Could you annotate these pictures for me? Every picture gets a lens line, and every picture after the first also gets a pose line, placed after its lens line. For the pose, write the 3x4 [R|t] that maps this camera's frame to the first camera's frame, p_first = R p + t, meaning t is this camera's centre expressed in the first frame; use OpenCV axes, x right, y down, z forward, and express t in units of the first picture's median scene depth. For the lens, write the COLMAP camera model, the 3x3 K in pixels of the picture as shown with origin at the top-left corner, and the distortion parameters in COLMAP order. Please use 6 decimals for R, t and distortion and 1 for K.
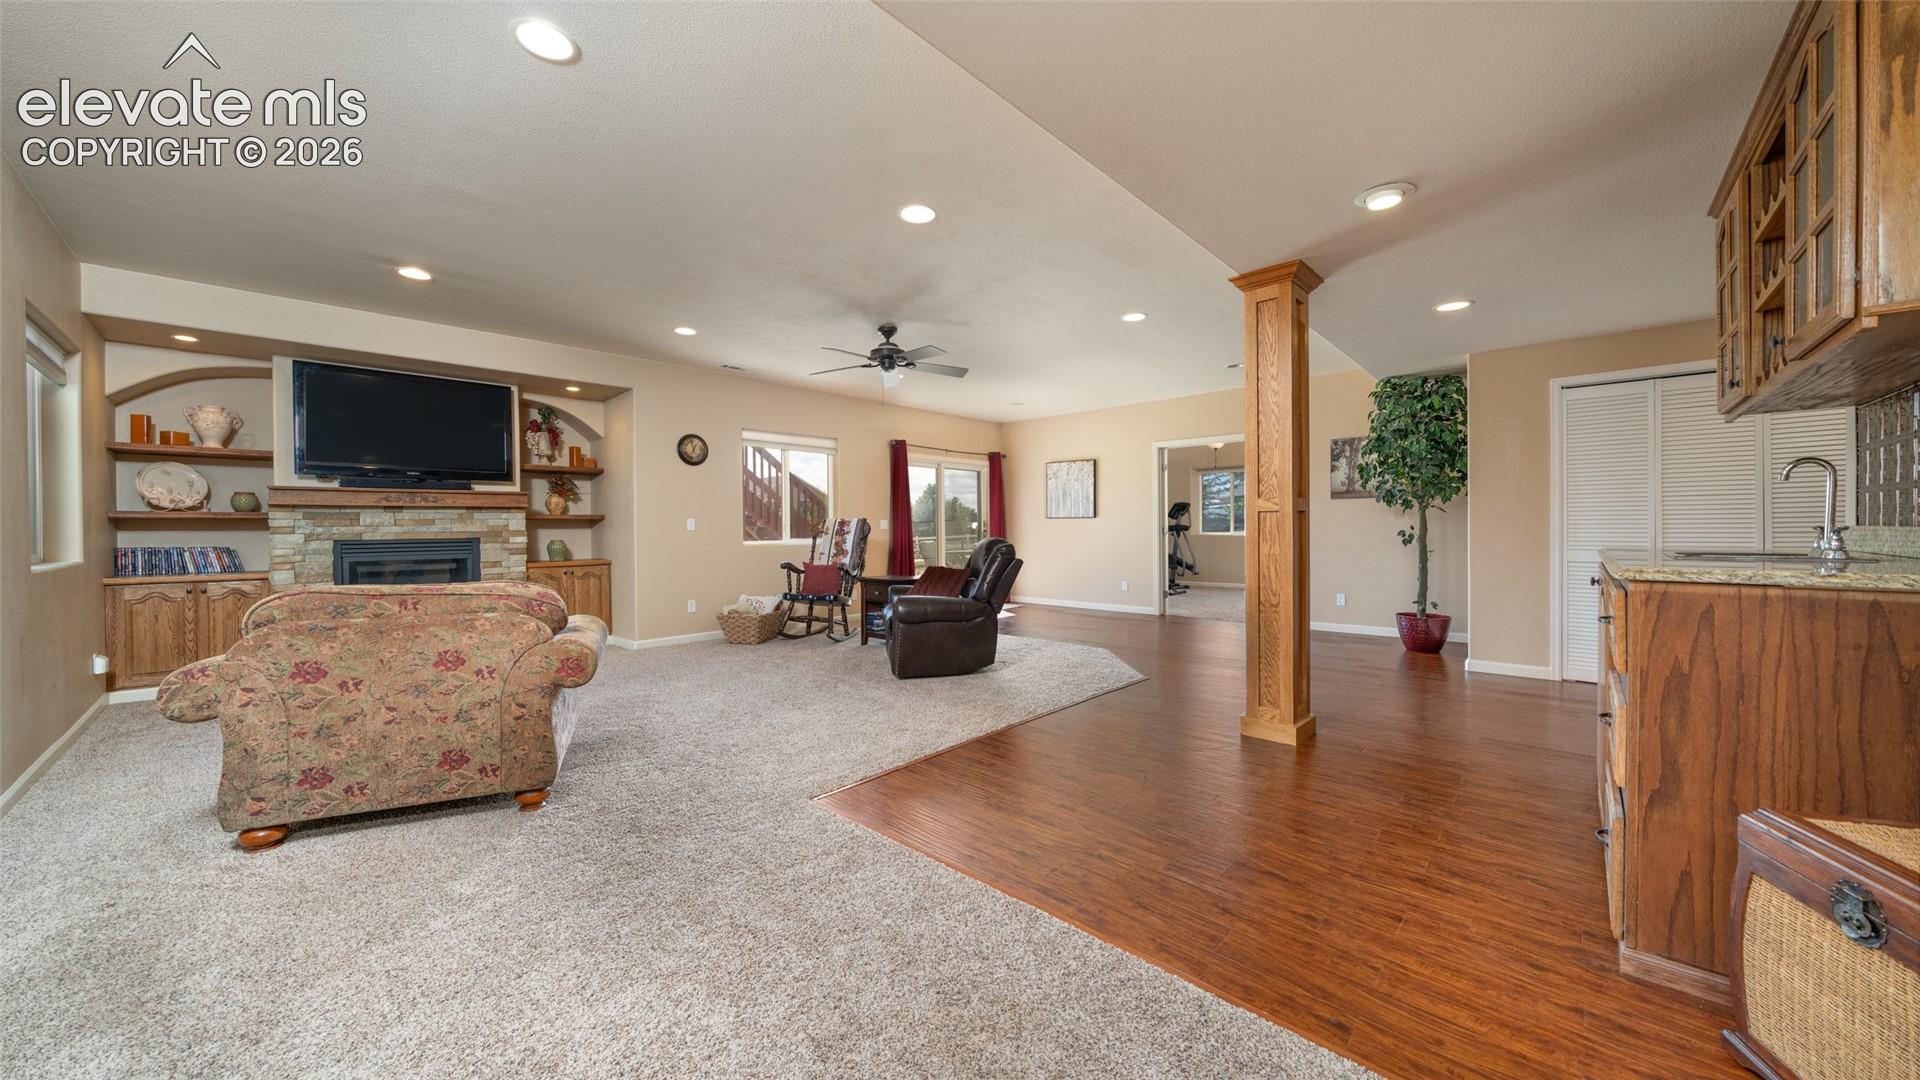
lens RADIAL K [[660.3, 0, 965.9], [0, 660.3, 533.4], [0, 0, 1]] dist [-0.005956, -0.000118]
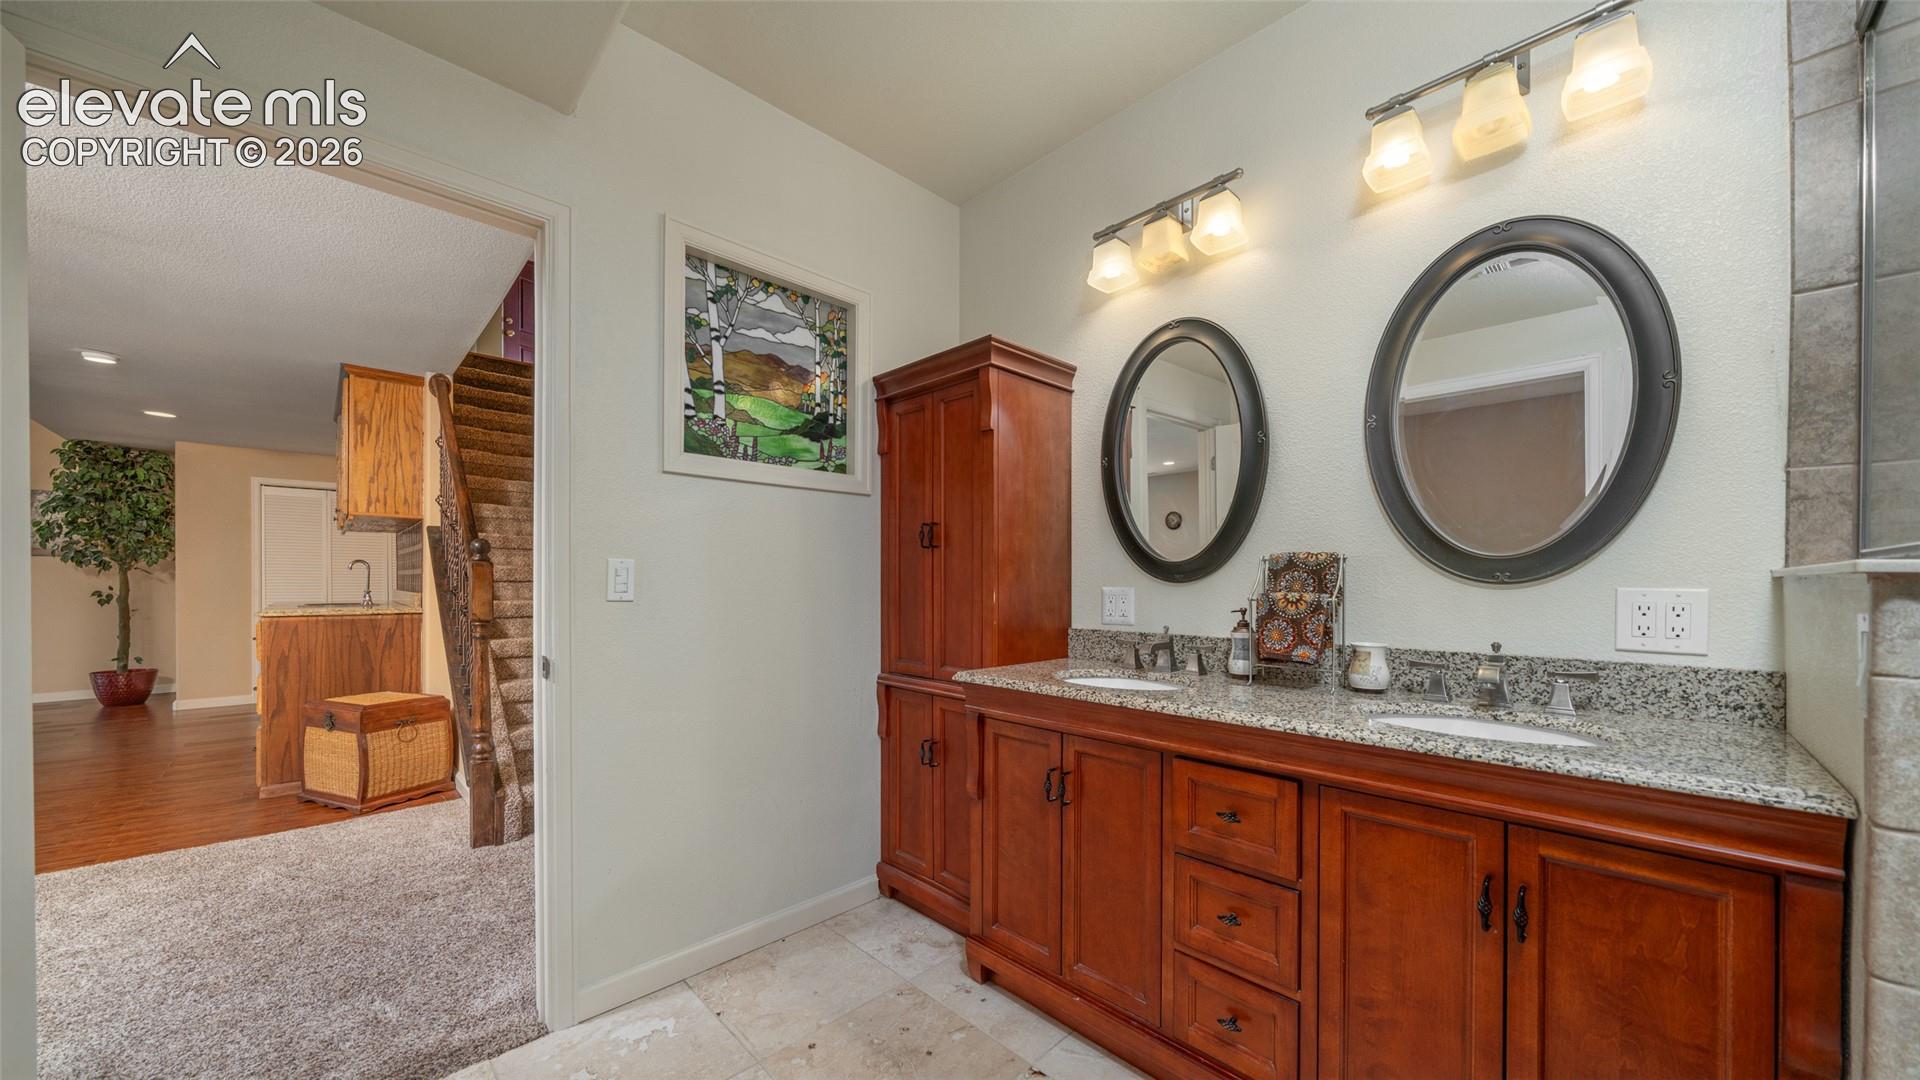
lens RADIAL K [[660.3, 0, 949.1], [0, 660.3, 584.0], [0, 0, 1]] dist [-0.005956, -0.000118]
pose [[0.053312, 0.003198, 0.998573, -0.290392], [0.005024, 0.999981, -0.003471, -0.005487], [-0.998565, 0.005202, 0.053294, -0.388267]]
